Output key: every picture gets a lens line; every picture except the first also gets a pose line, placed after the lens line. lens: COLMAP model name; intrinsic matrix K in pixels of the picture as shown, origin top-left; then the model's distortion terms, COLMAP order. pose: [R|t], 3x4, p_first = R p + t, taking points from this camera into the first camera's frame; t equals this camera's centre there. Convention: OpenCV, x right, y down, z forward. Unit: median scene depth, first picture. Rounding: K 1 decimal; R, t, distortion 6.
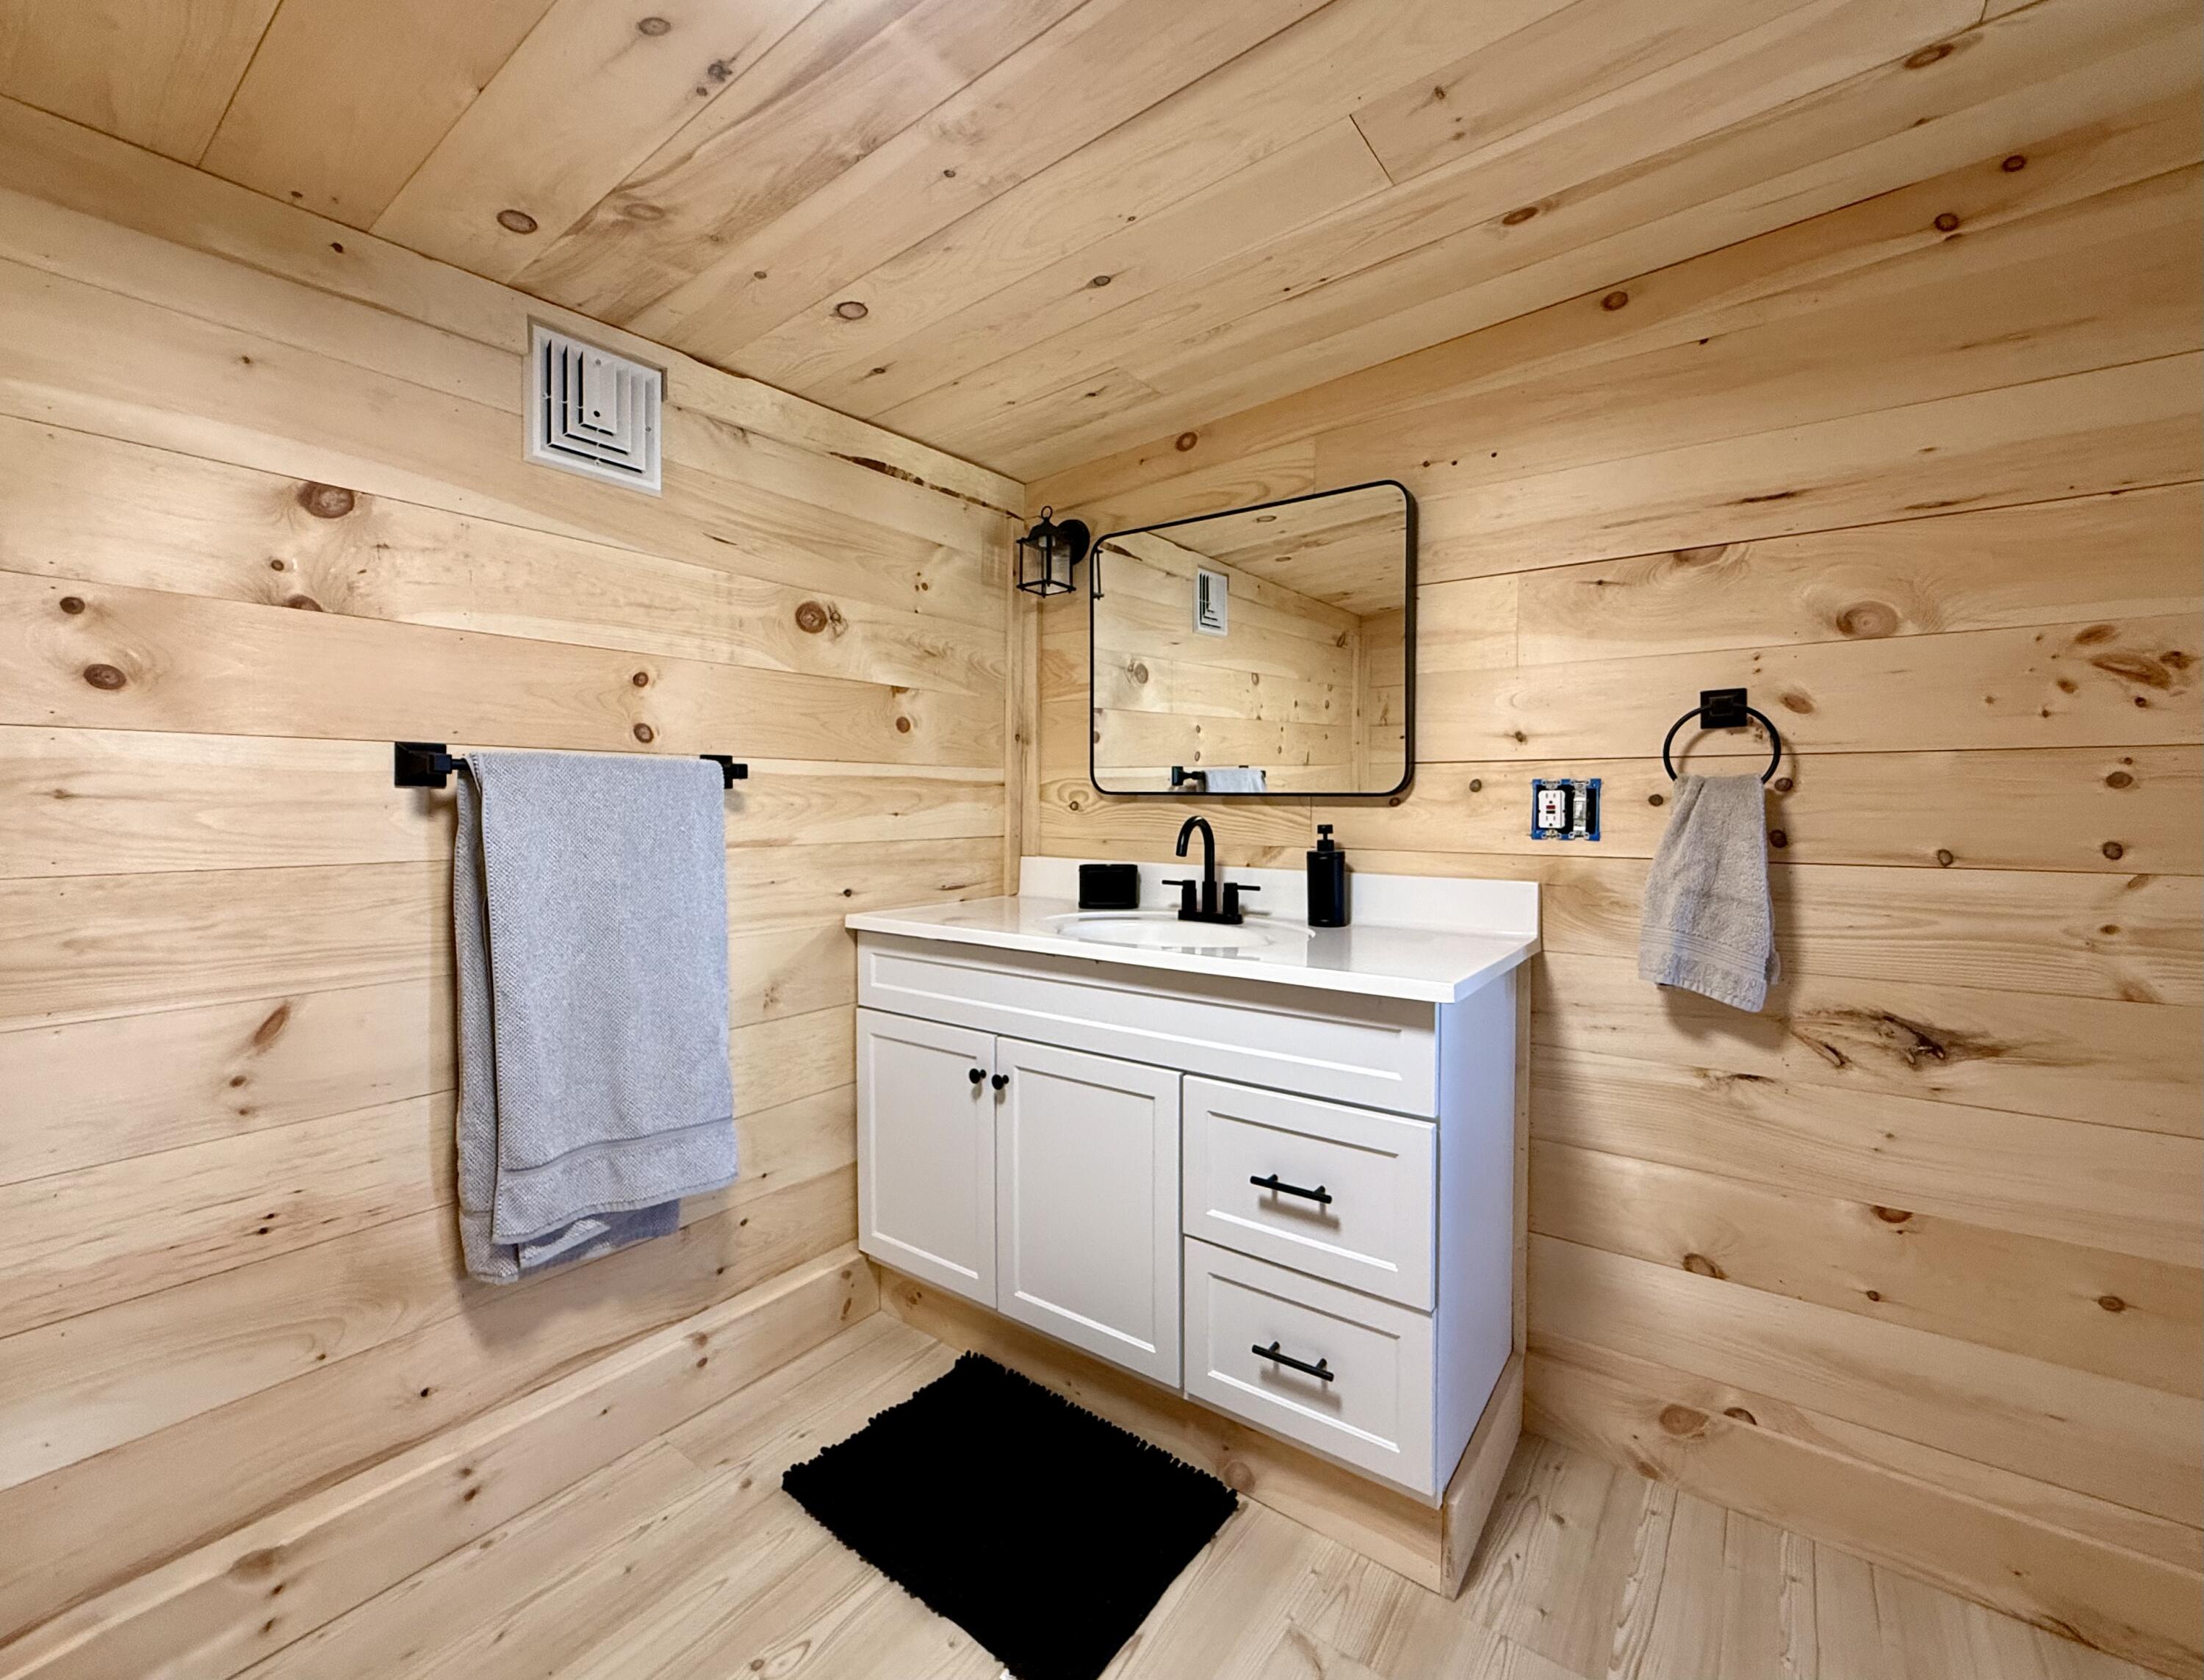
lens RADIAL K [[920.3, 0, 1103.8], [0, 920.3, 829.9], [0, 0, 1]] dist [0.000035, -0.000016]
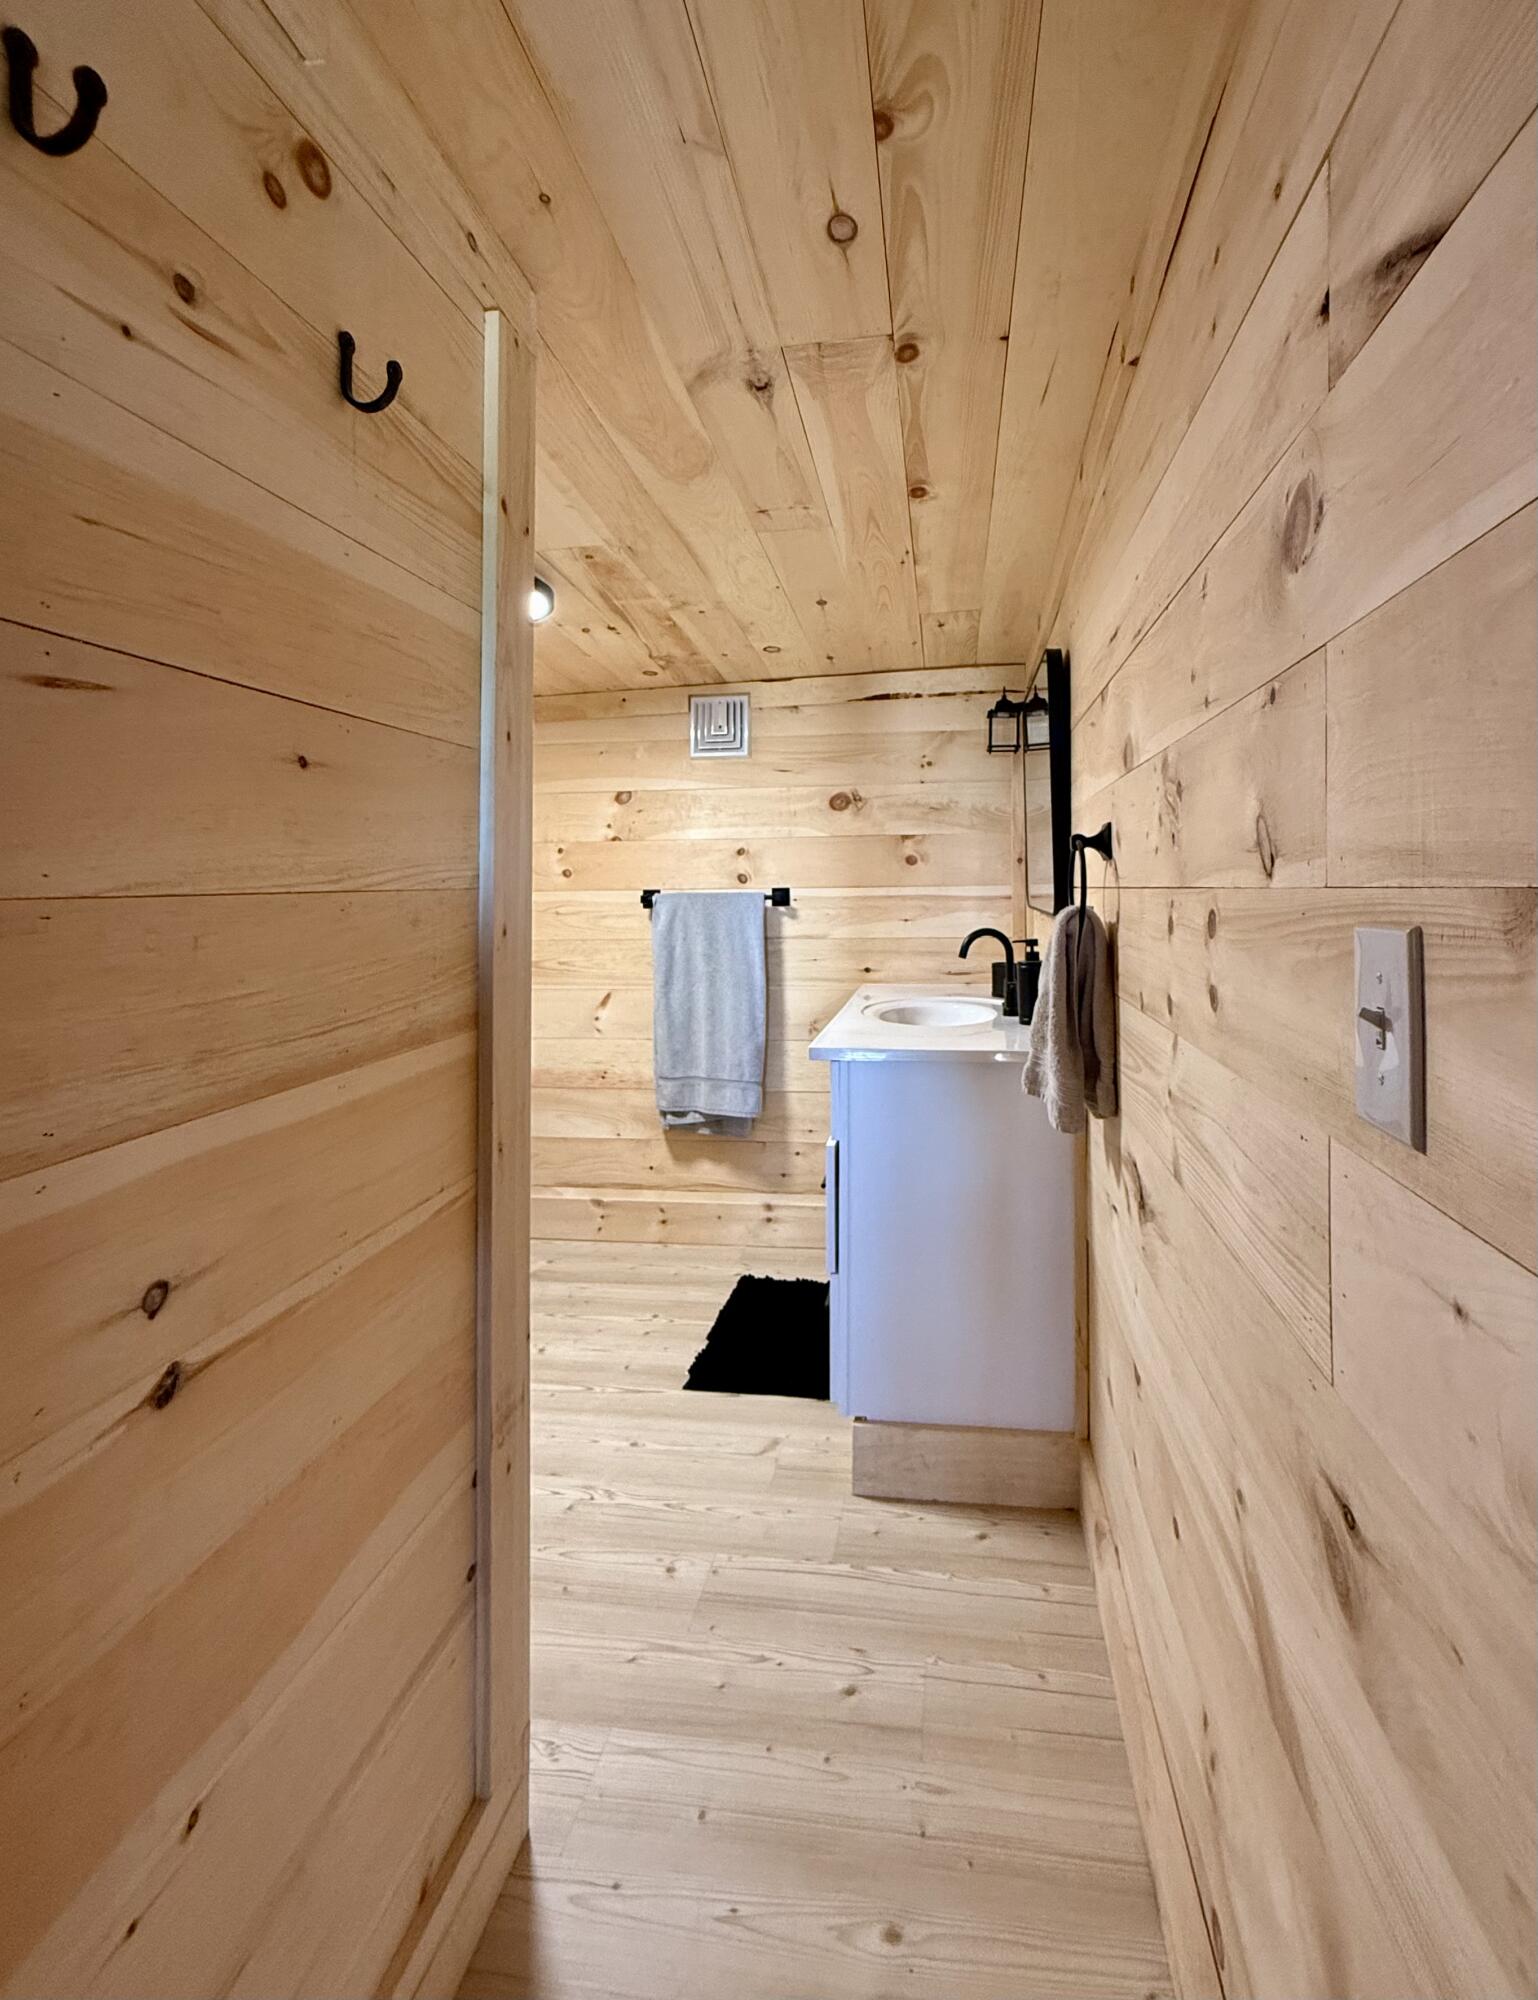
lens RADIAL K [[946.1, 0, 838.6], [0, 946.1, 869.3], [0, 0, 1]] dist [-0.004664, 0.000131]
pose [[0.476051, -0.025354, -0.879052, 1.256929], [-0.013110, 0.999269, -0.035921, -0.050550], [0.879320, 0.028624, 0.475370, 0.200579]]
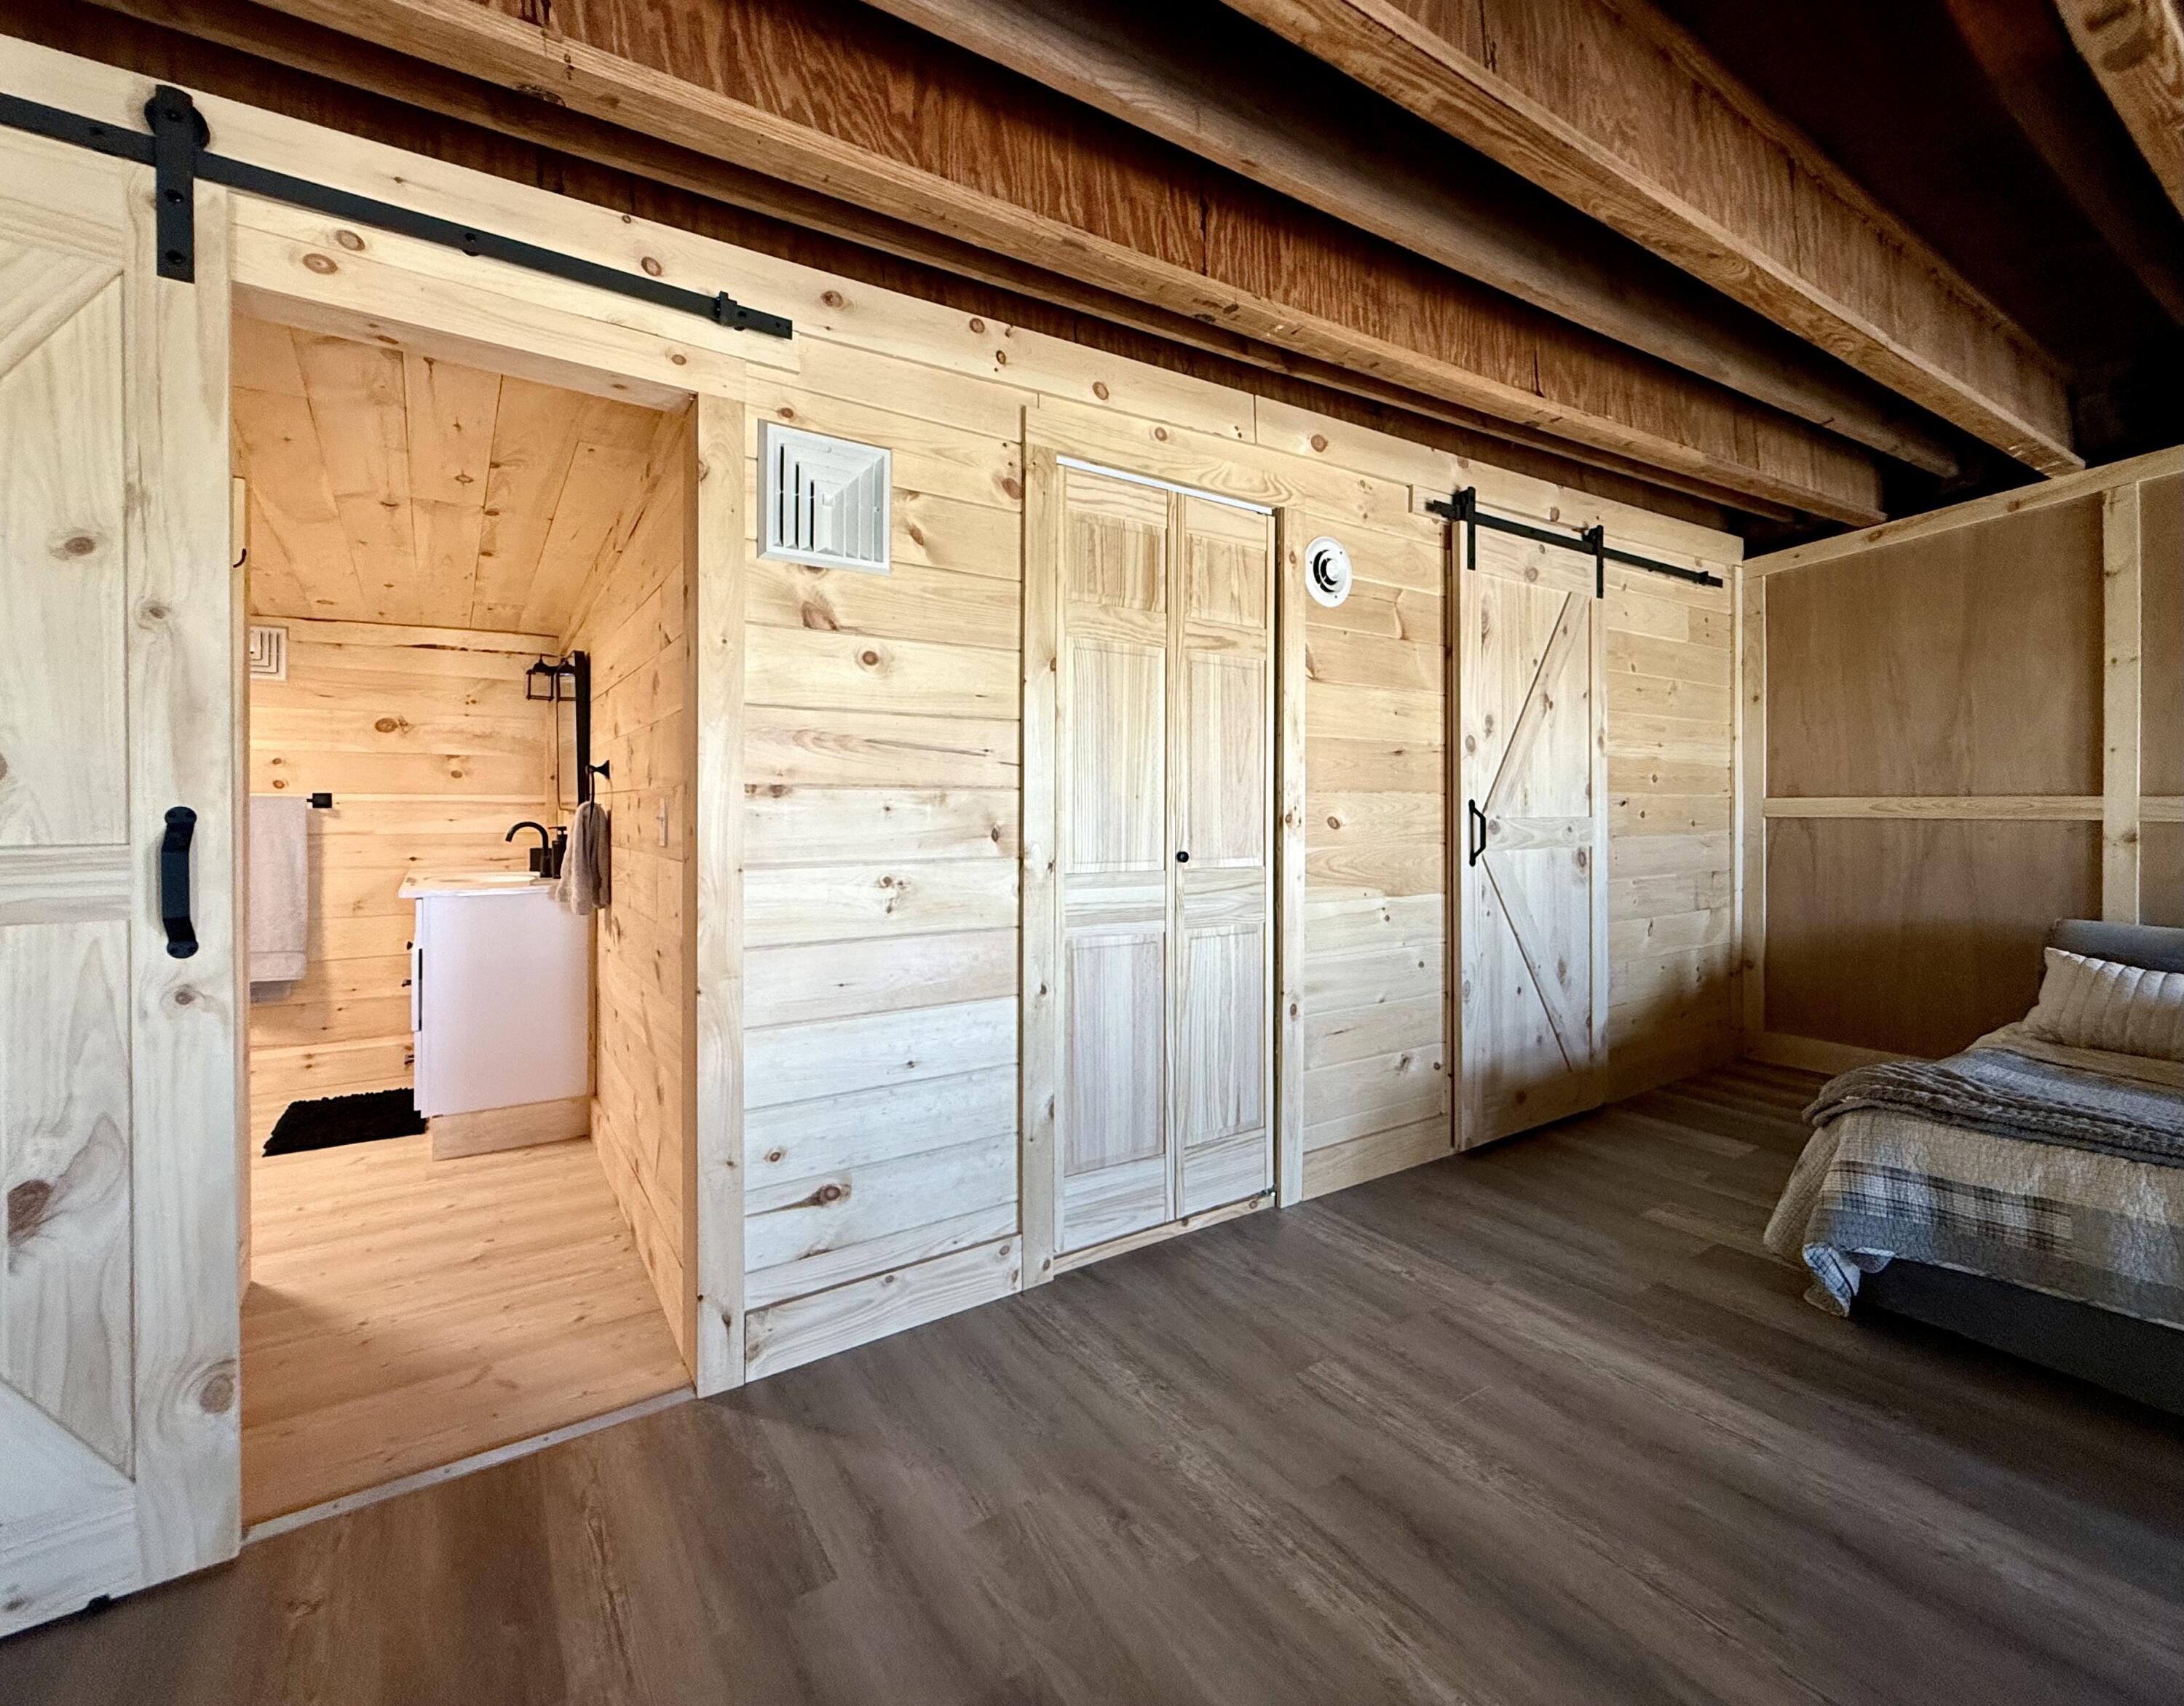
lens RADIAL K [[970.5, 0, 1157.3], [0, 970.5, 827.9], [0, 0, 1]] dist [0.003389, 0.000681]
pose [[0.948738, 0.006139, -0.316004, 2.165705], [-0.010134, 0.999888, -0.011002, 0.007916], [0.315901, 0.013641, 0.948694, -0.568826]]
